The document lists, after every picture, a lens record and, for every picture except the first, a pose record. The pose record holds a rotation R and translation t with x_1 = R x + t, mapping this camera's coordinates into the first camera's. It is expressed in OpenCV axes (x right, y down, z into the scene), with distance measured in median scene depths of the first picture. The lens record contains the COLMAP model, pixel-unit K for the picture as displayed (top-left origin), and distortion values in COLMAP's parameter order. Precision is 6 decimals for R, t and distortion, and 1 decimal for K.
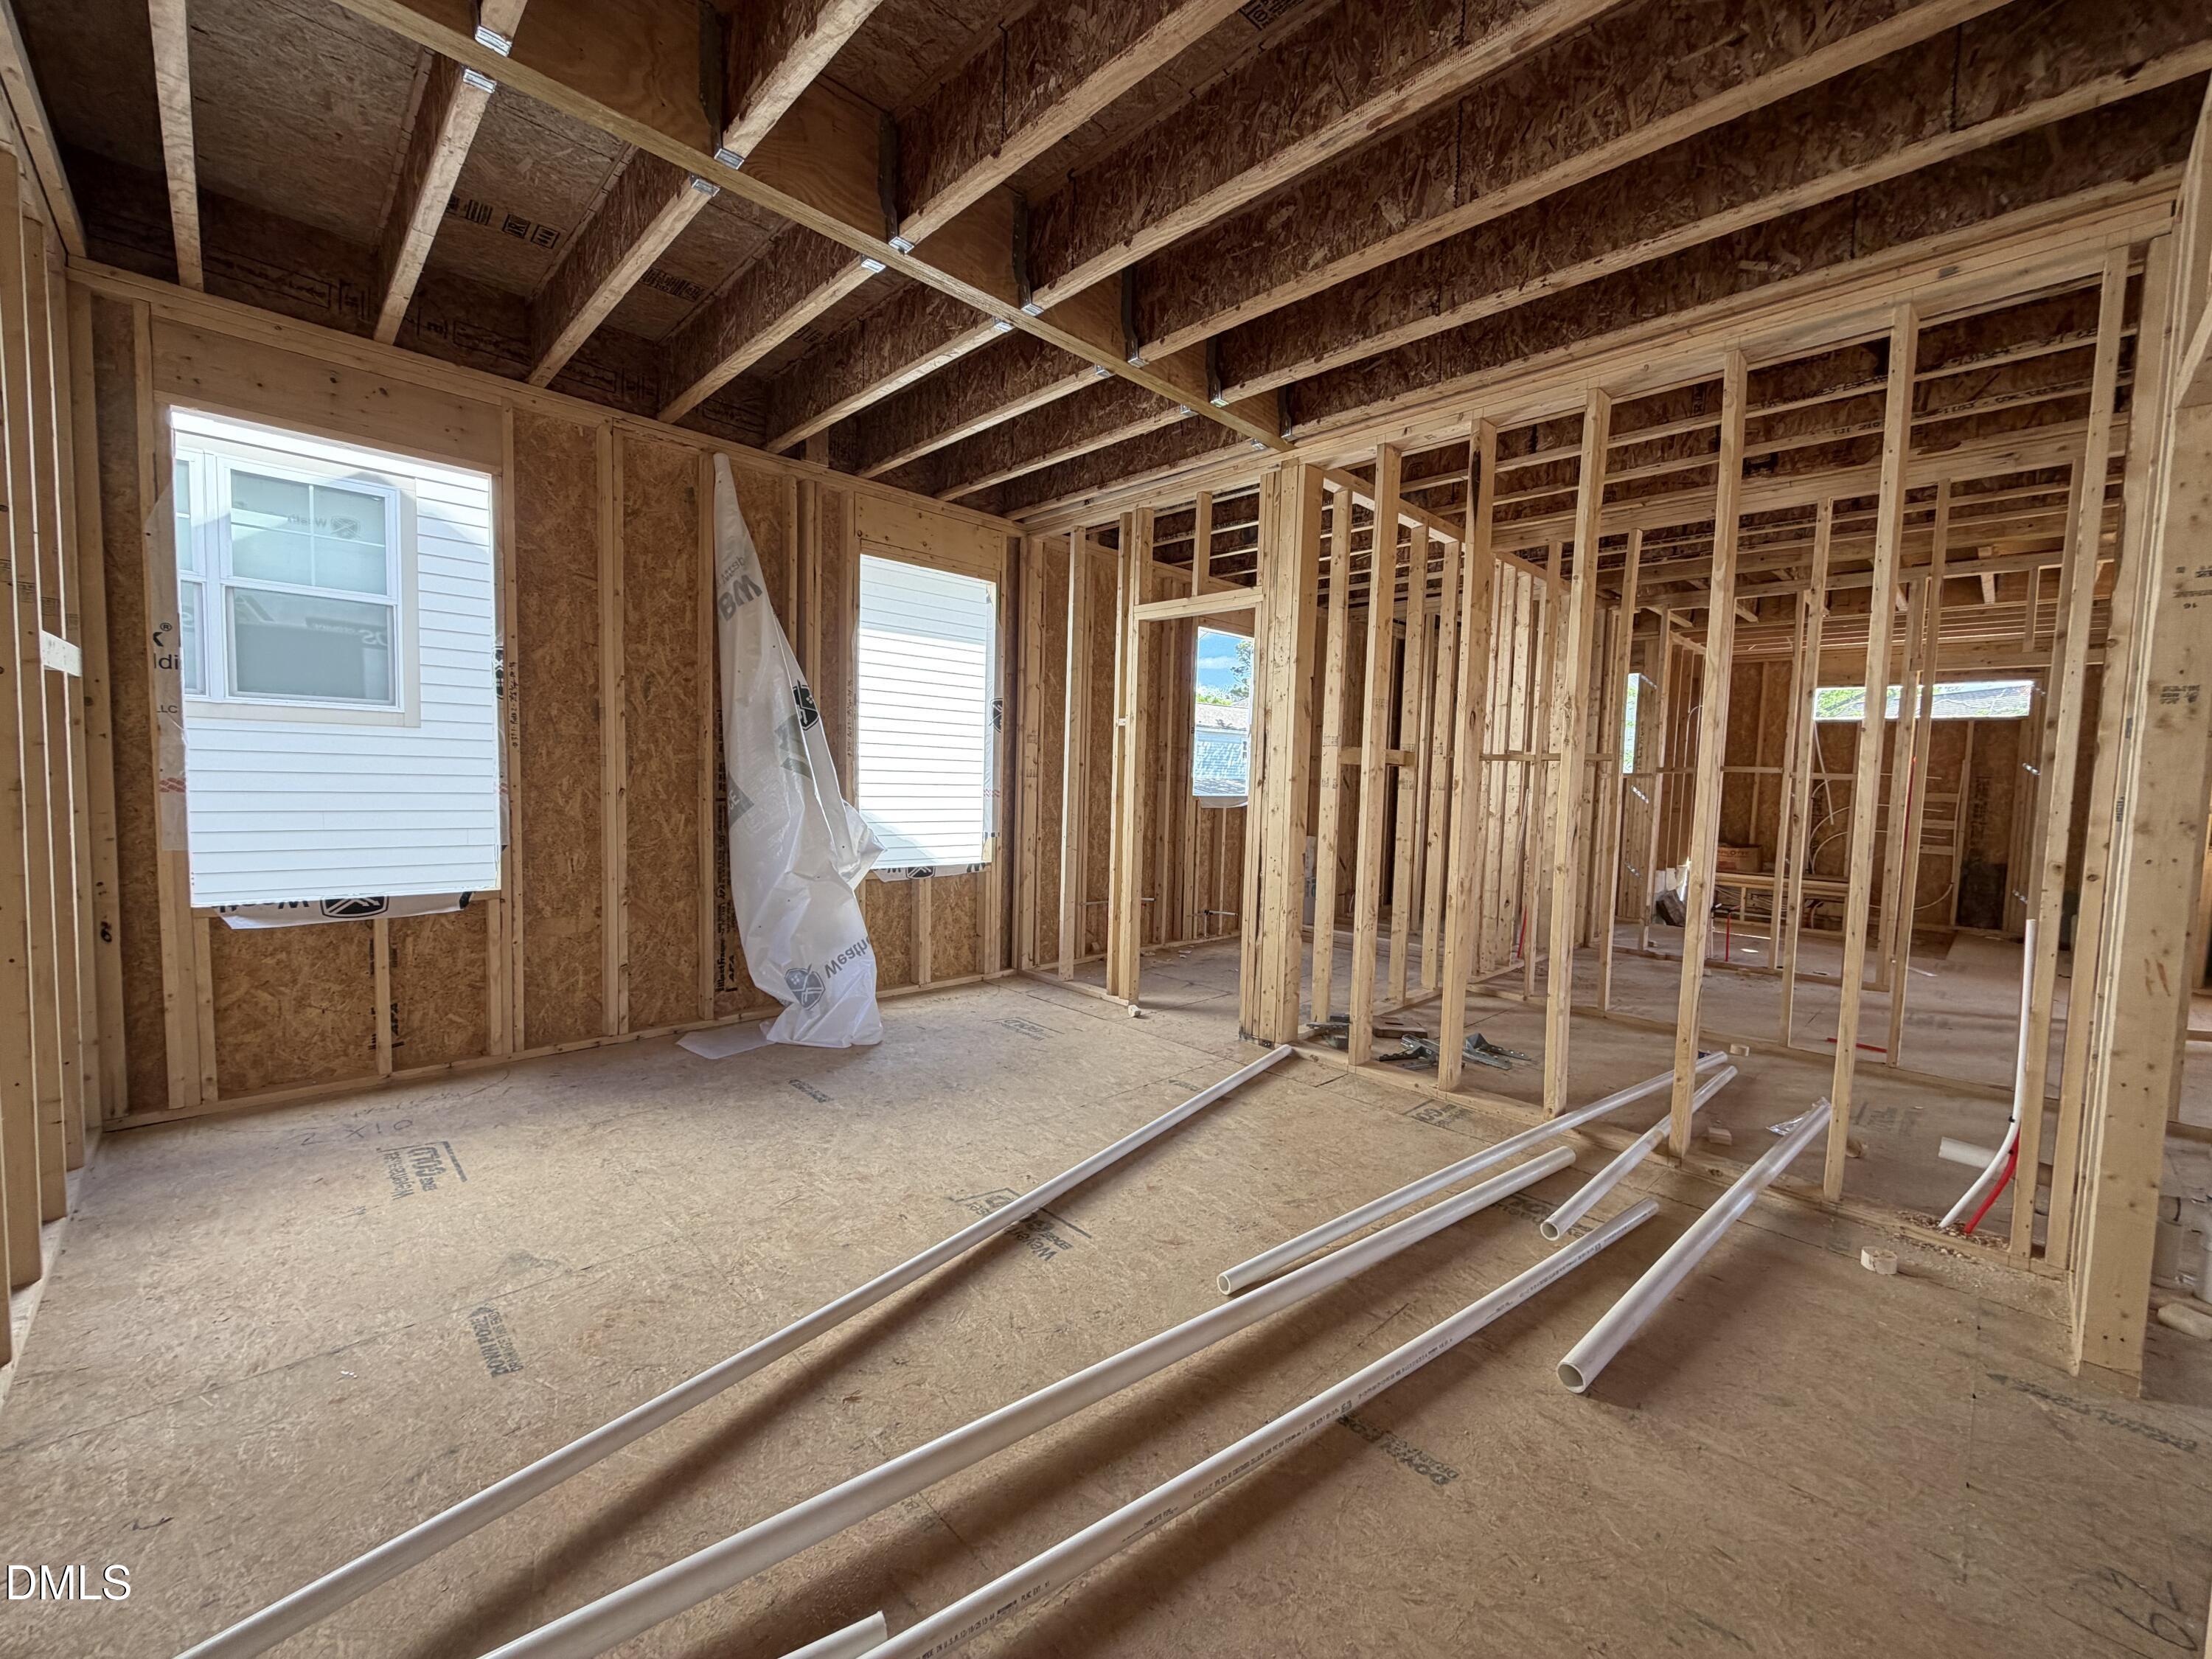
lens RADIAL K [[885.1, 0, 1097.8], [0, 885.1, 833.2], [0, 0, 1]] dist [0.000407, -0.000016]
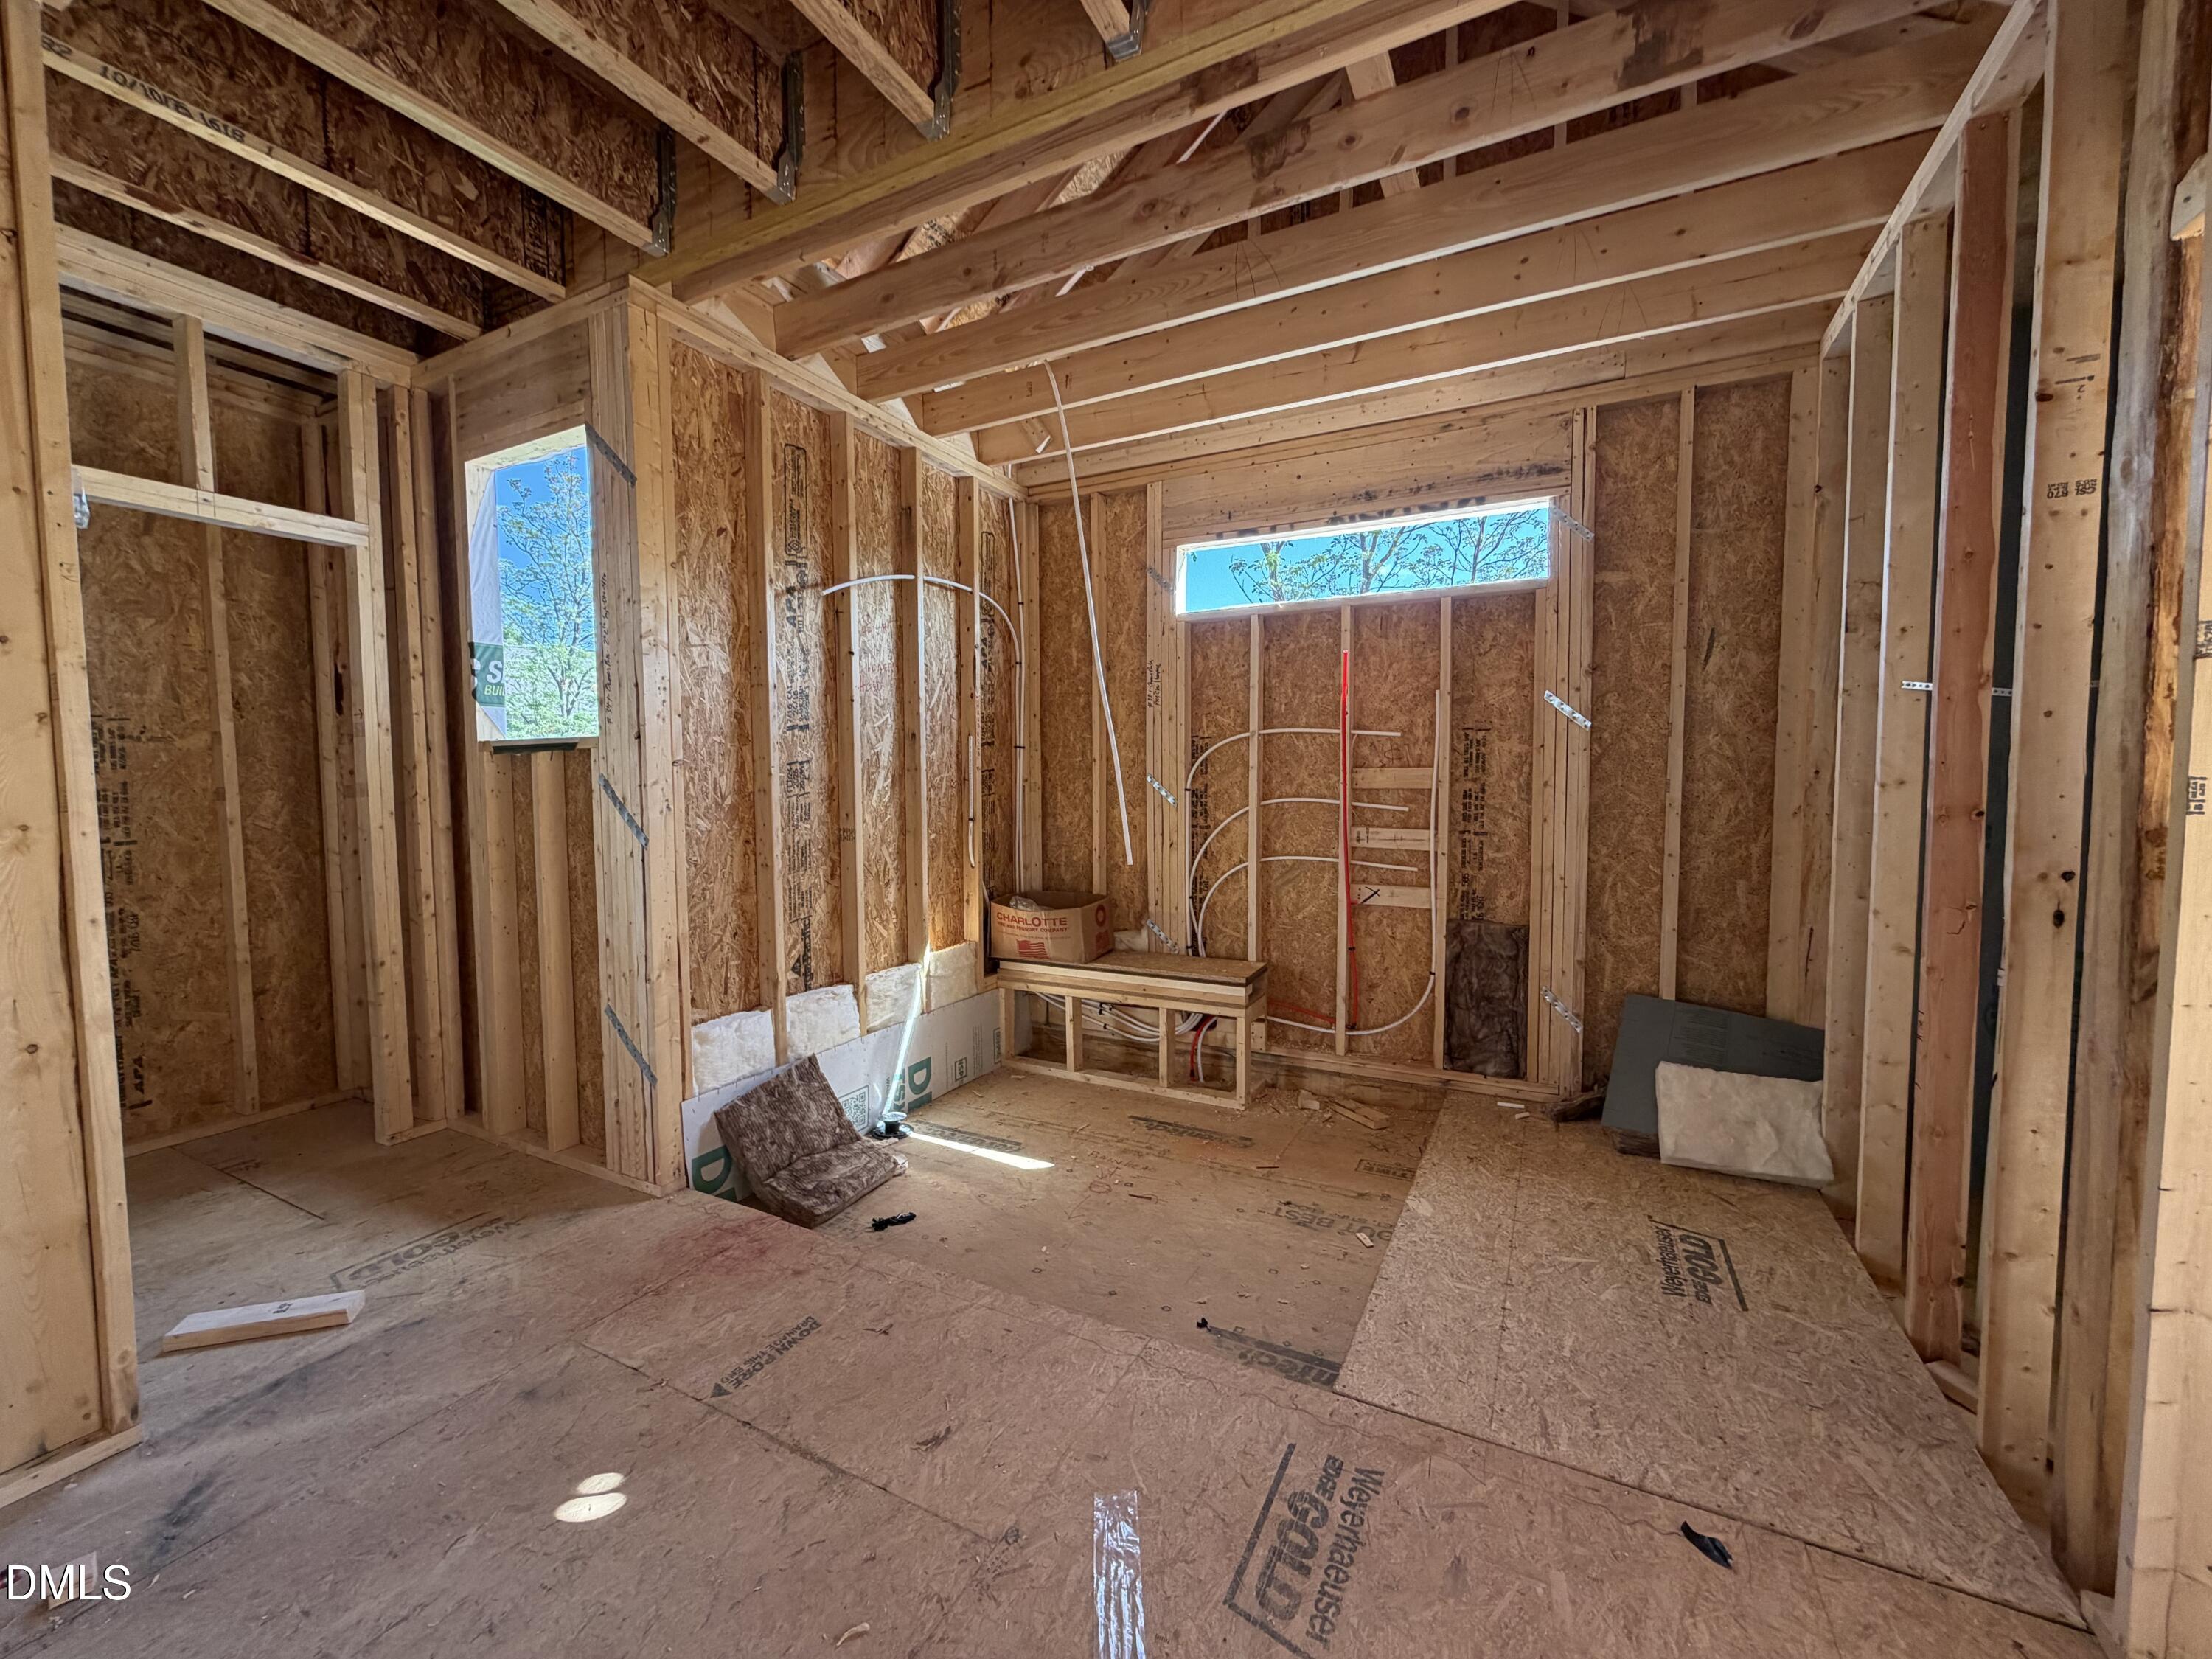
lens RADIAL K [[885.1, 0, 1097.8], [0, 885.1, 833.2], [0, 0, 1]] dist [0.000407, -0.000016]
pose [[0.951391, -0.053383, 0.303323, 0.679760], [0.055419, 0.998461, 0.001898, -0.022396], [-0.302958, 0.015004, 0.952886, 0.633744]]
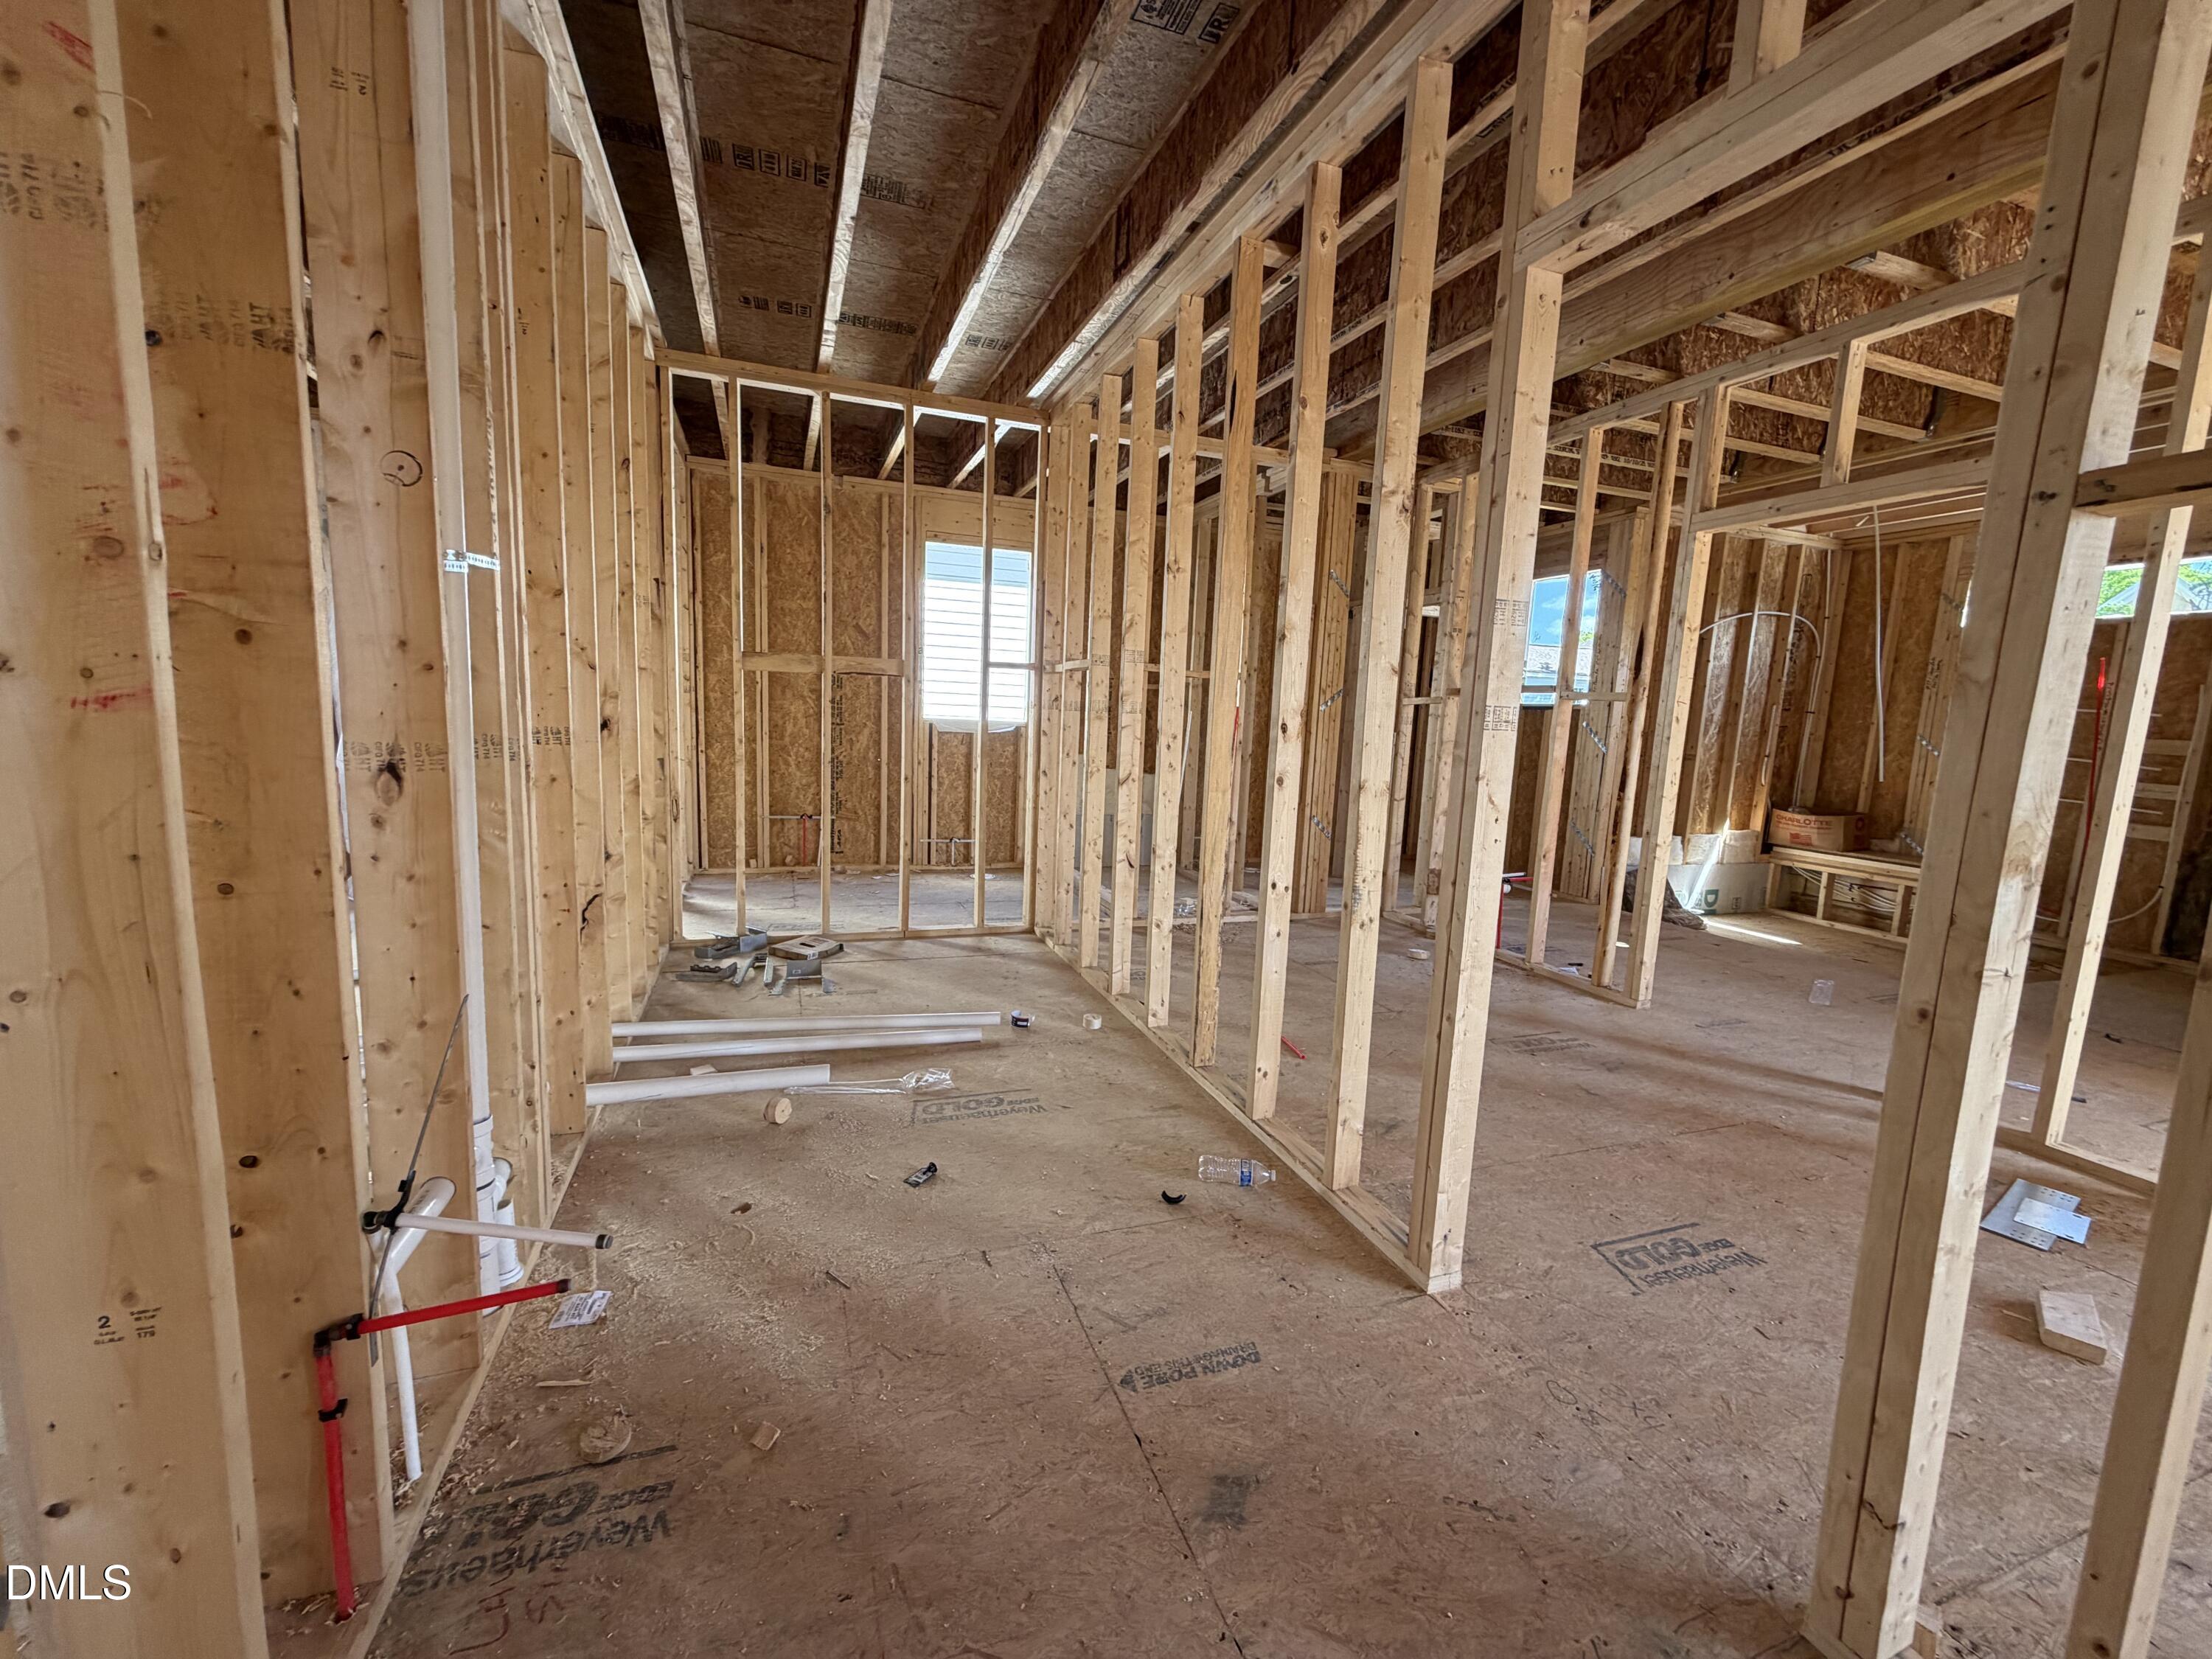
lens RADIAL K [[885.1, 0, 1097.8], [0, 885.1, 833.2], [0, 0, 1]] dist [0.000407, -0.000016]
pose [[0.910042, 0.063424, -0.409634, 0.543084], [-0.042096, 0.997257, 0.060885, 0.013372], [0.412372, -0.038164, 0.910216, 0.136844]]
